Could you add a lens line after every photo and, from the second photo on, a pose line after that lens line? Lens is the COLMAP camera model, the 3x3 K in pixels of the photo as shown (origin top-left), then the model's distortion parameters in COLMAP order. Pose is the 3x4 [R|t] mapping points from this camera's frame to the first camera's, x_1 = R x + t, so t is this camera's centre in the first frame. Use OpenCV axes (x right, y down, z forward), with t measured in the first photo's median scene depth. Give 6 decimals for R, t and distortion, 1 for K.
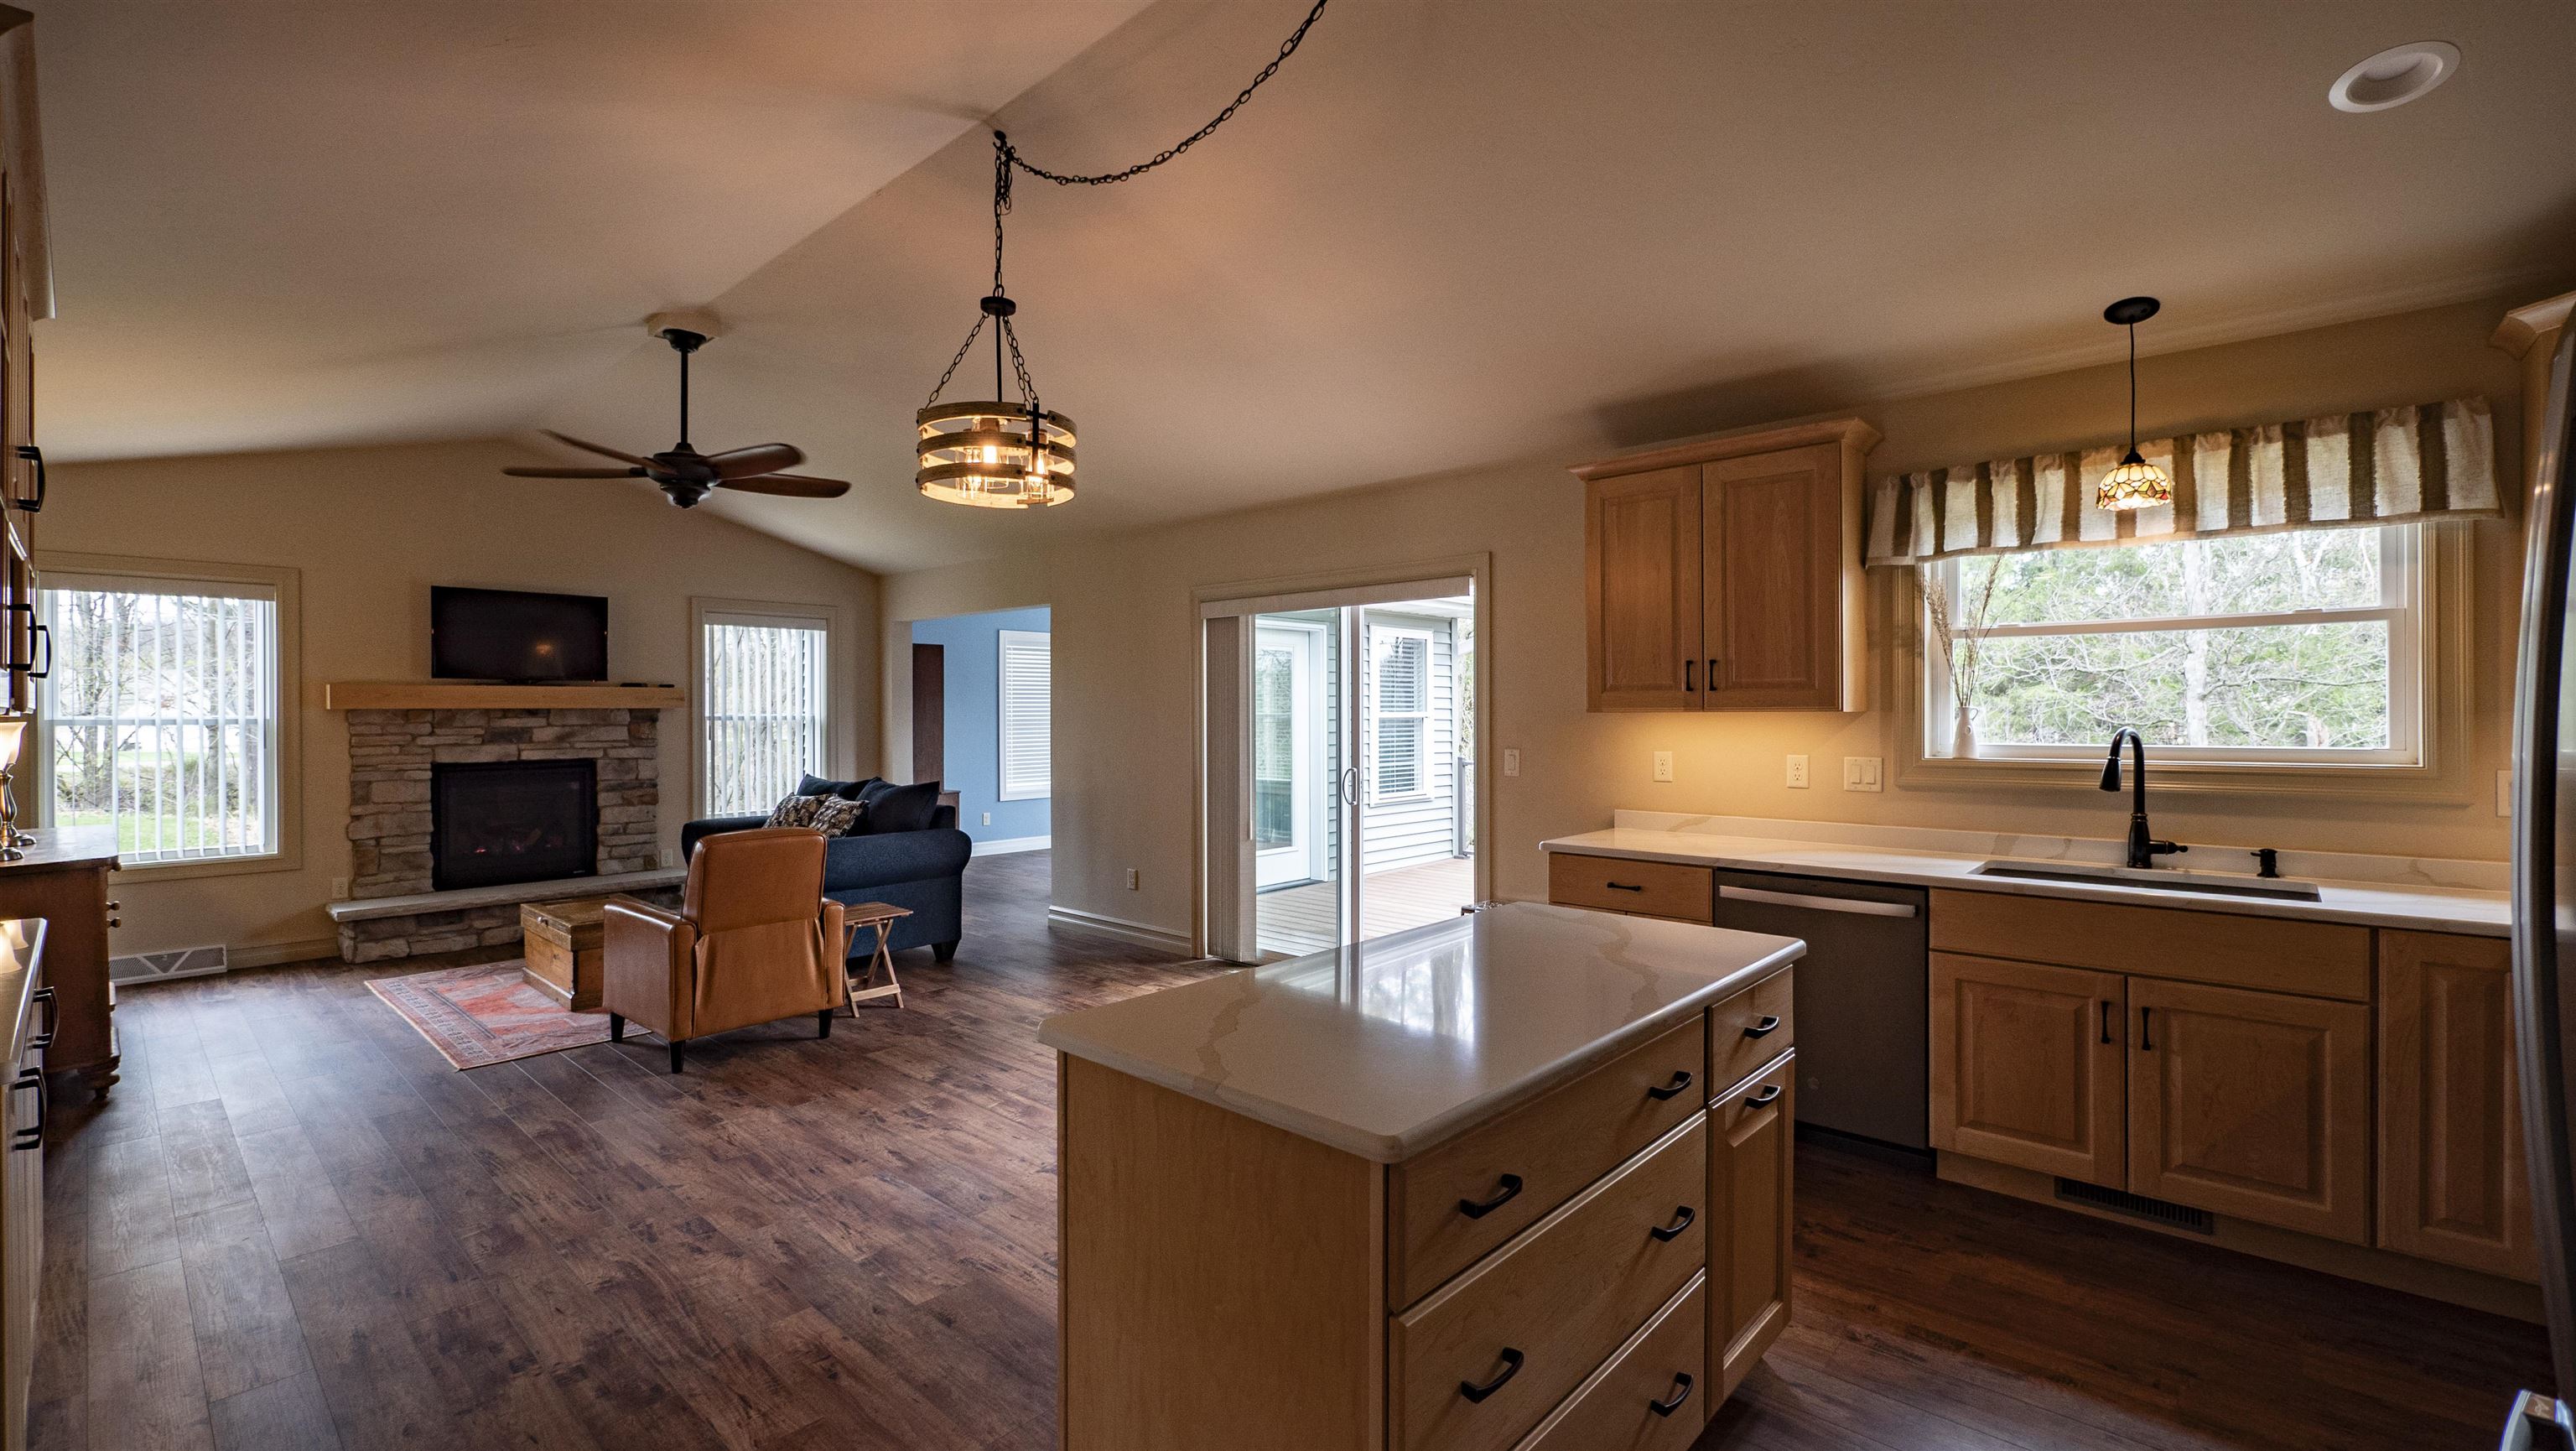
lens RADIAL K [[1098.0, 0, 1275.9], [0, 1098.0, 723.7], [0, 0, 1]] dist [0.000949, 0.000115]
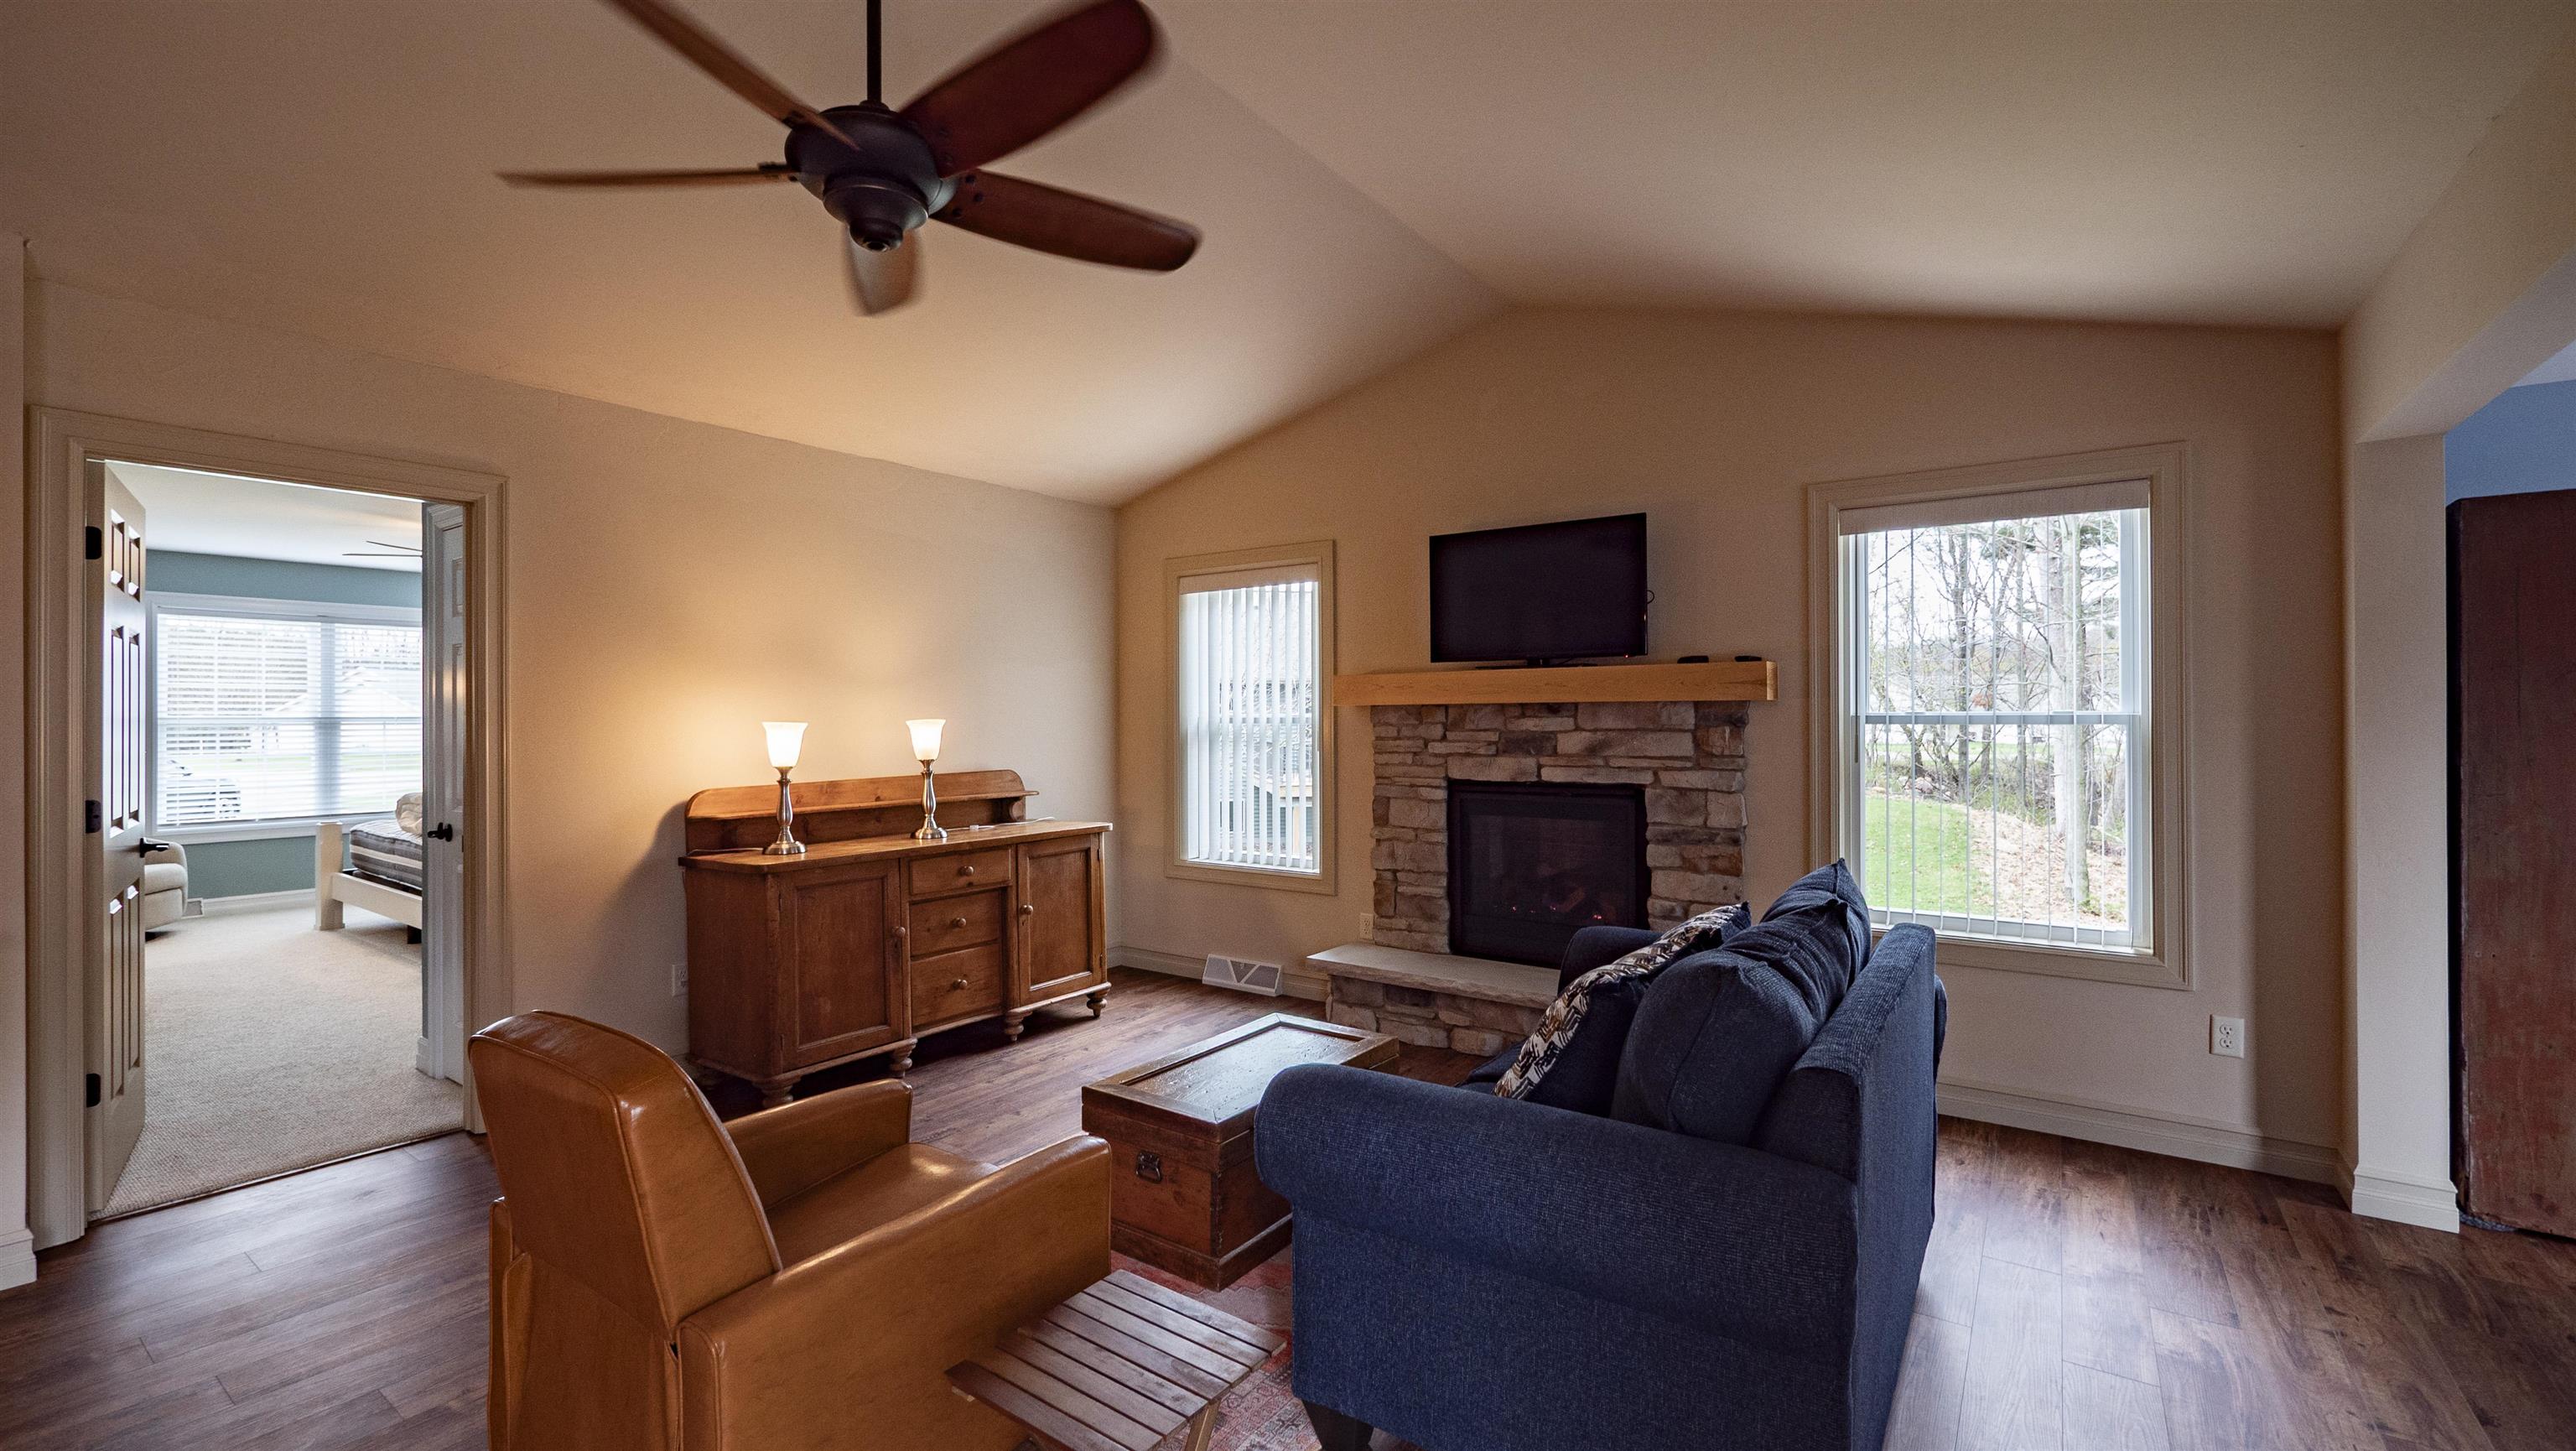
lens RADIAL K [[1098.0, 0, 1277.6], [0, 1098.0, 715.0], [0, 0, 1]] dist [0.000949, 0.000115]
pose [[0.108792, 0.005406, -0.994050, -0.051320], [-0.004142, 0.999979, 0.004985, -0.009603], [0.994056, 0.003575, 0.108812, 0.800442]]
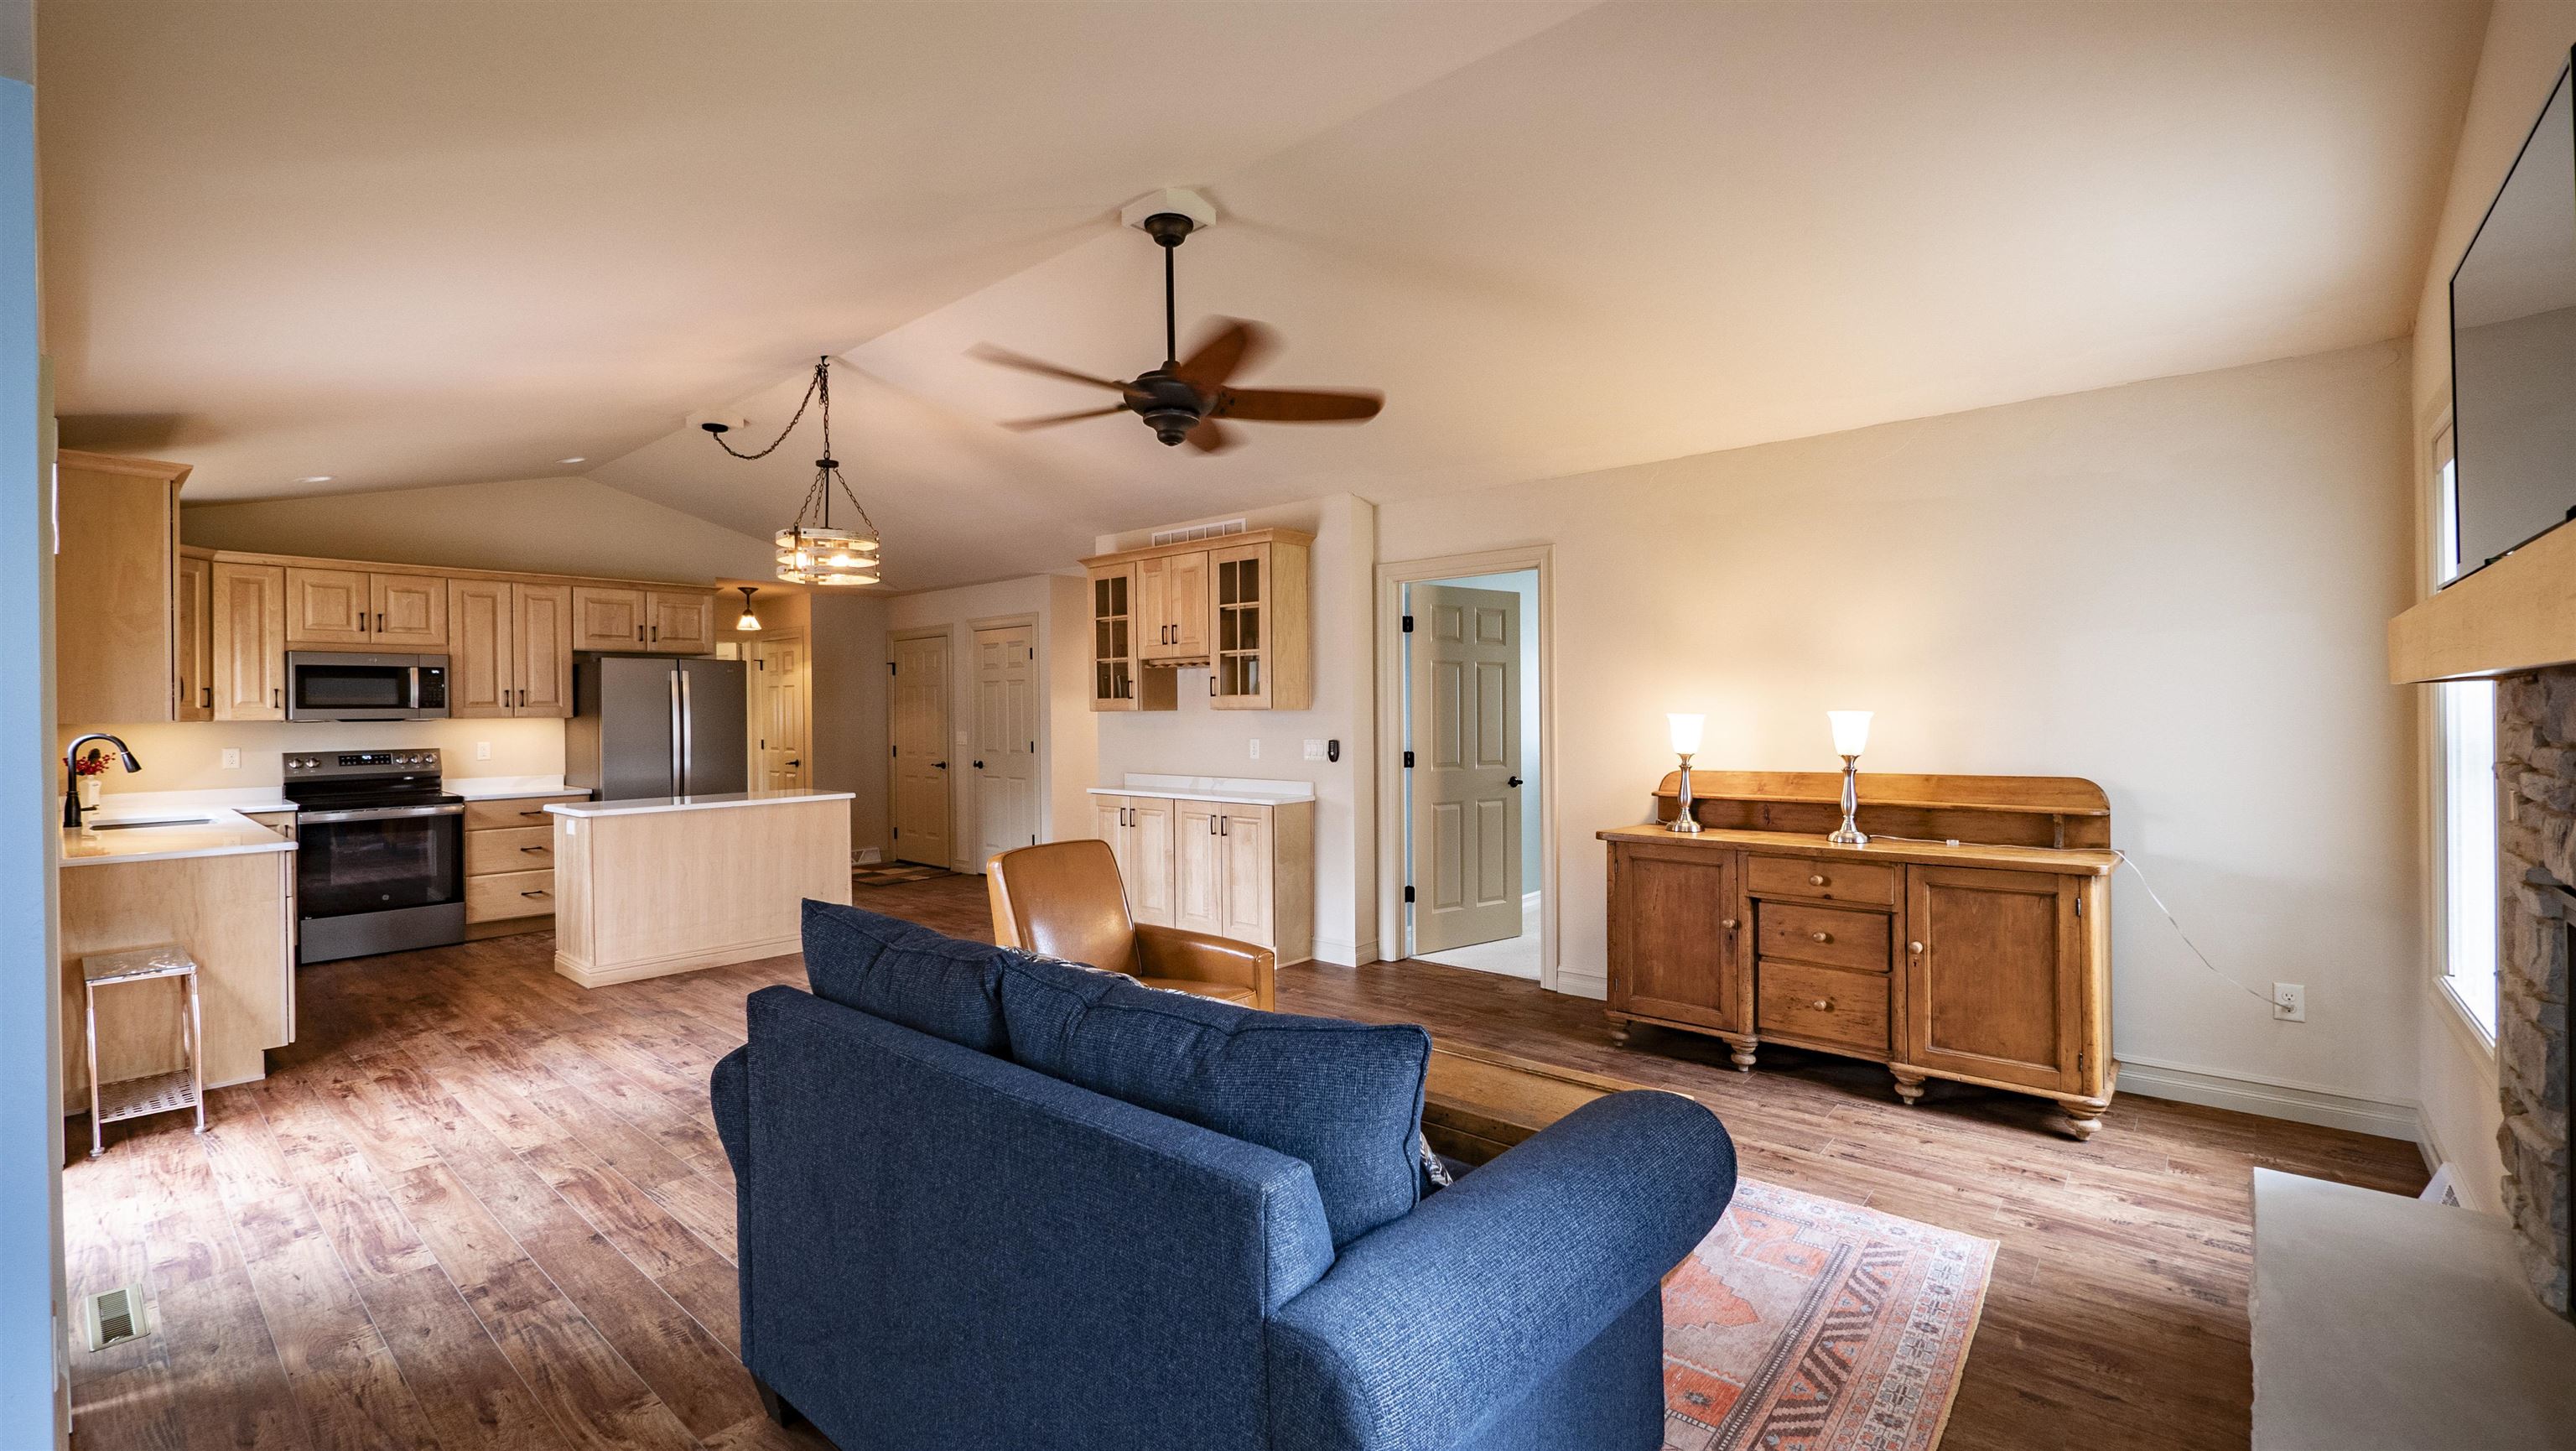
lens RADIAL K [[1098.0, 0, 1279.1], [0, 1098.0, 717.7], [0, 0, 1]] dist [0.000949, 0.000115]
pose [[-0.999773, 0.015704, -0.014371, -0.473625], [0.015509, 0.999787, 0.013601, -0.012331], [0.014582, 0.013375, -0.999804, 1.329331]]
